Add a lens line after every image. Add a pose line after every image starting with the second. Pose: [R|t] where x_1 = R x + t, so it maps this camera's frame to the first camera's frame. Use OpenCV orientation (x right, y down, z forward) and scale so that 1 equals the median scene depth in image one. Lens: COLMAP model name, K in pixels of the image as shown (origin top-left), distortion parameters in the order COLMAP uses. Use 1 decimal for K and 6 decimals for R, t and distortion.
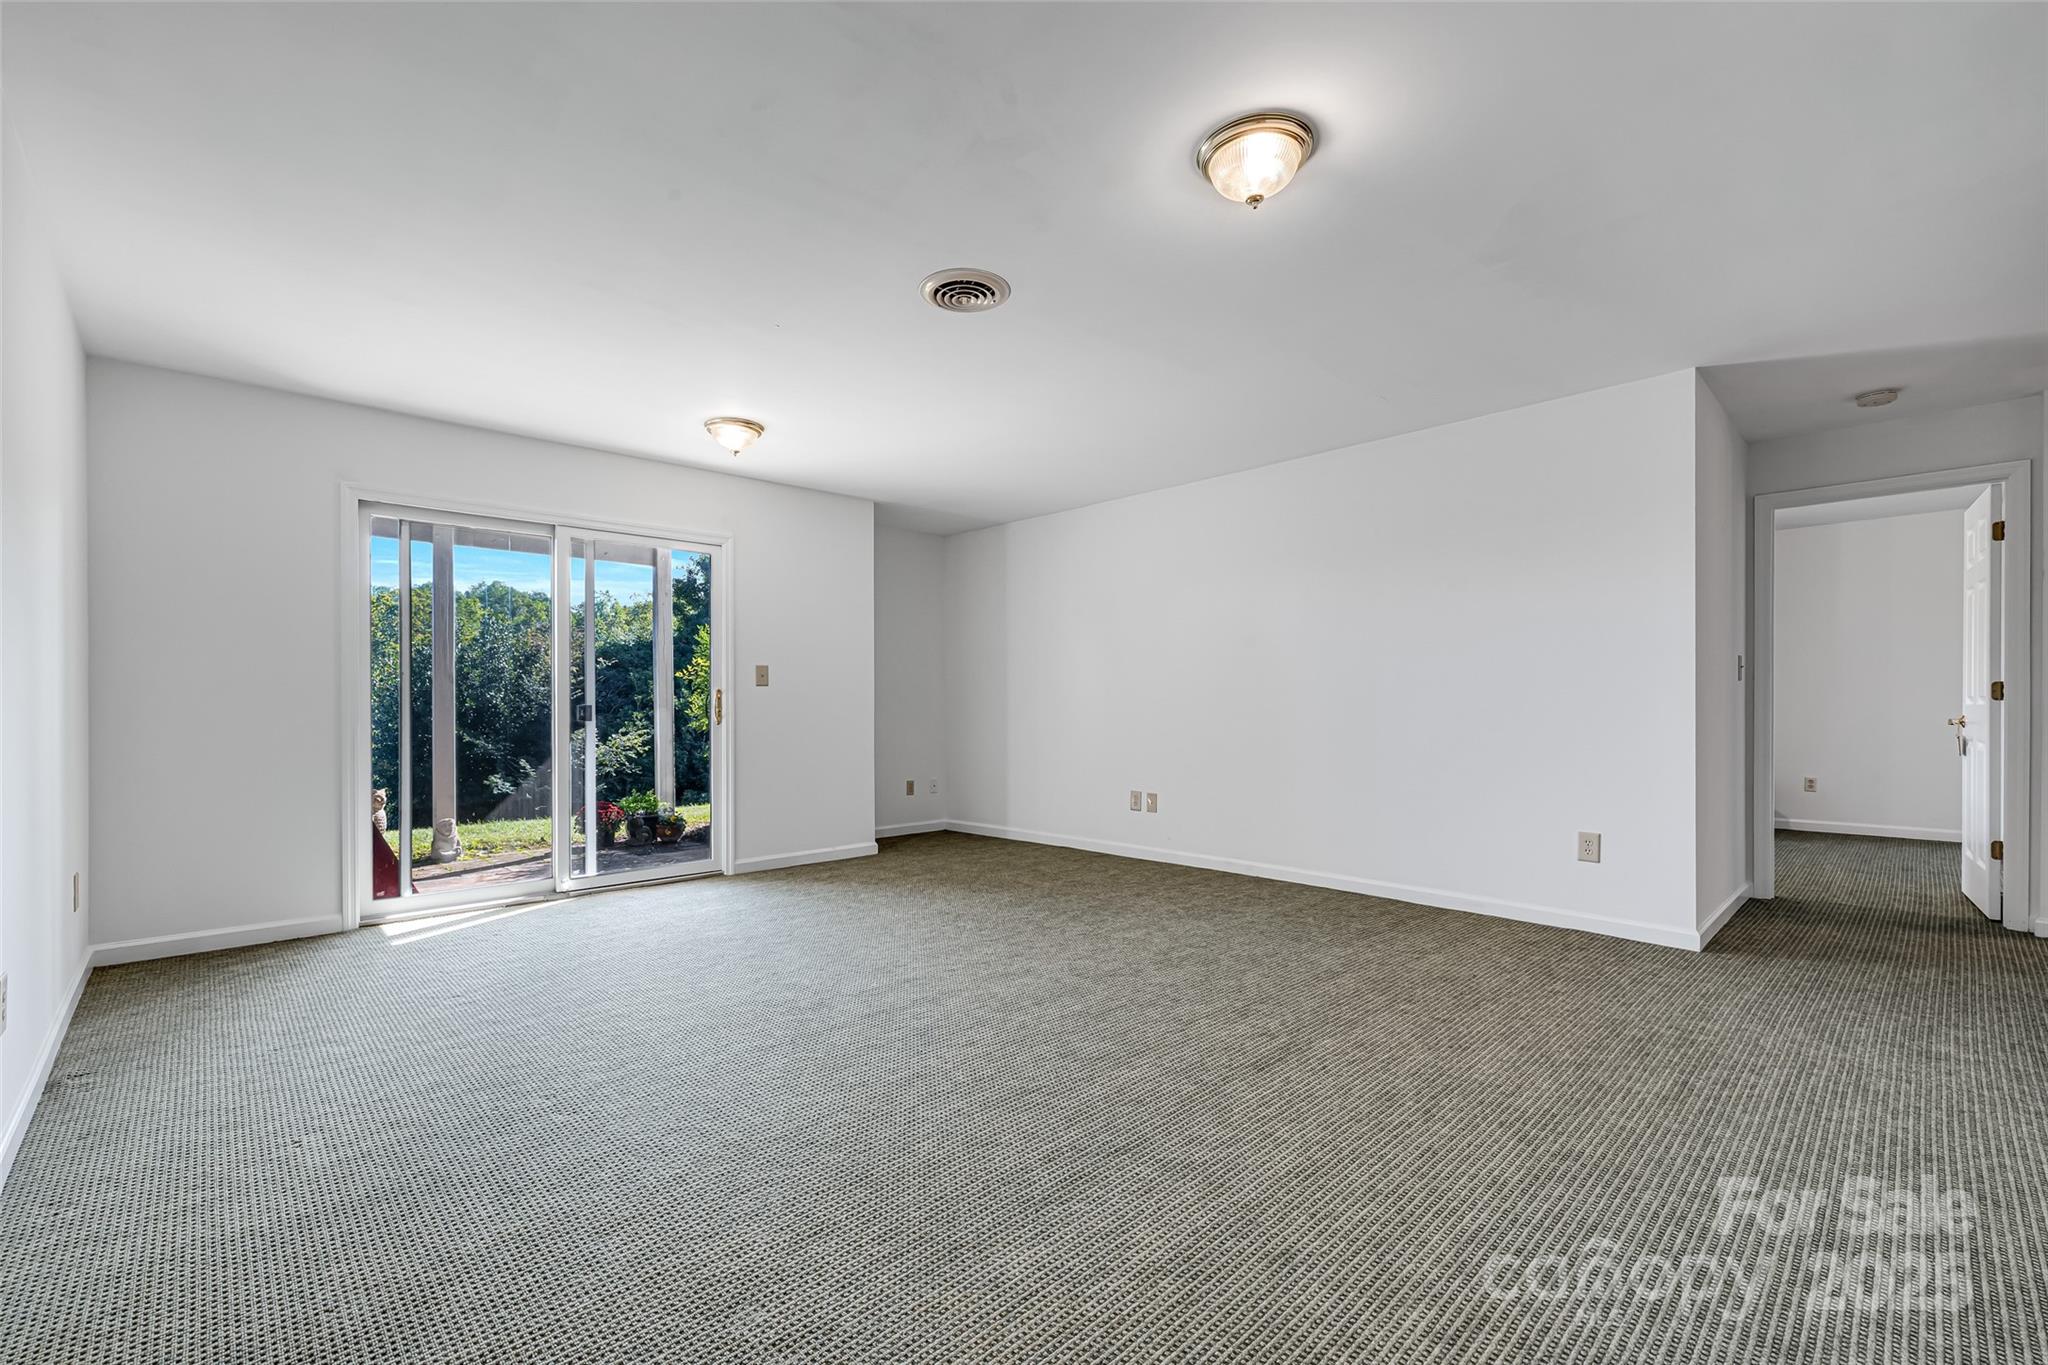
lens RADIAL K [[865.2, 0, 1032.0], [0, 865.2, 699.6], [0, 0, 1]] dist [-0.001636, -0.000121]
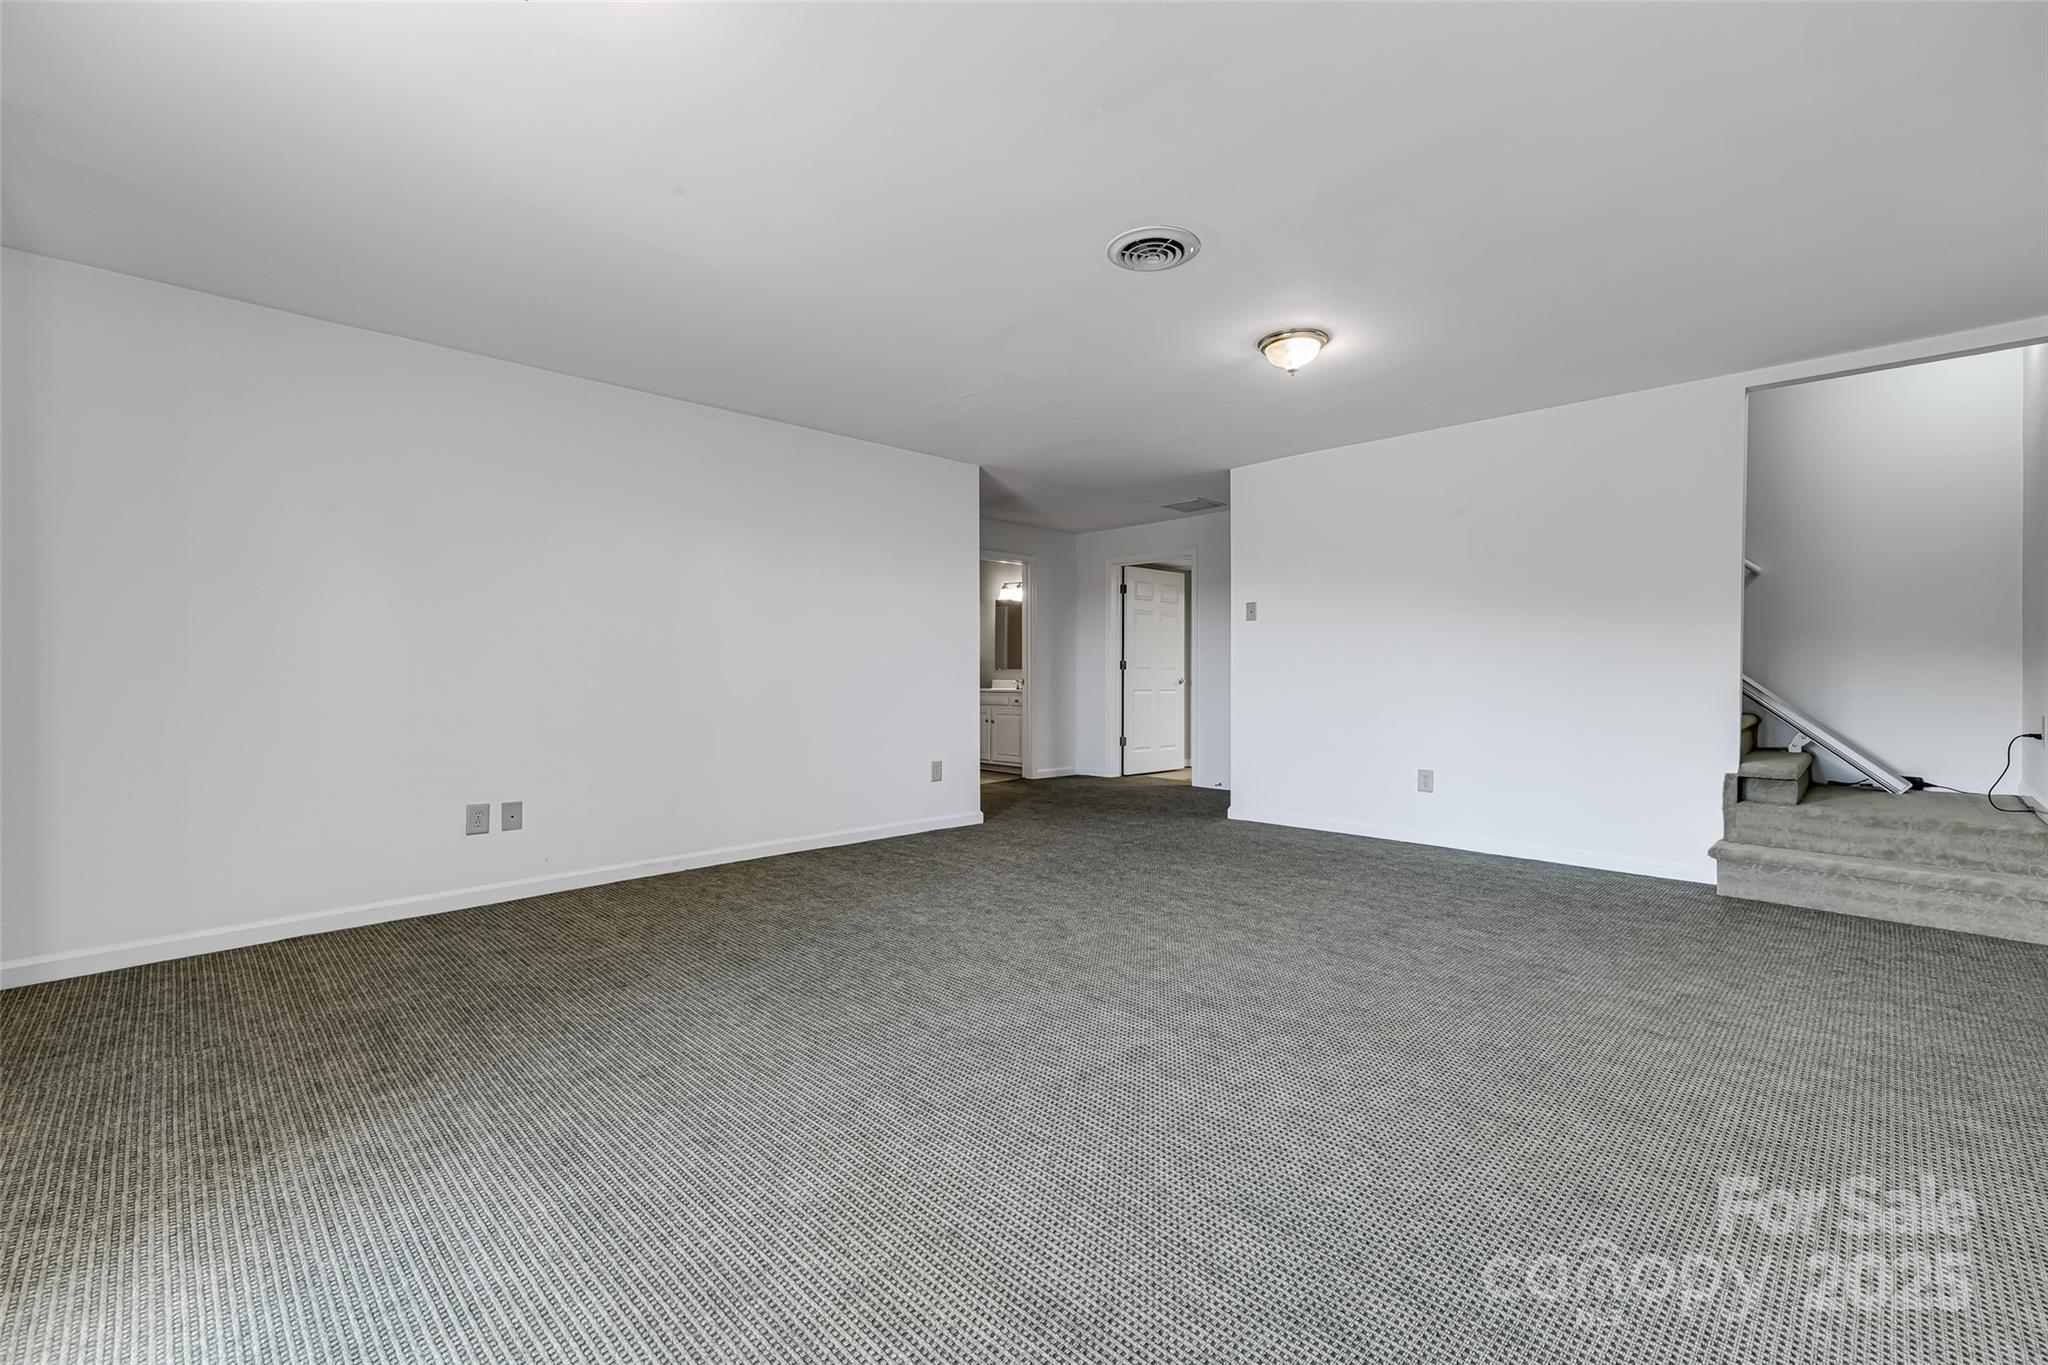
lens RADIAL K [[865.2, 0, 1032.0], [0, 865.2, 699.6], [0, 0, 1]] dist [-0.001636, -0.000121]
pose [[-0.027542, -0.014153, 0.999520, -0.790535], [0.008508, 0.999860, 0.014392, 0.036754], [-0.999584, 0.008900, -0.027418, 0.926411]]
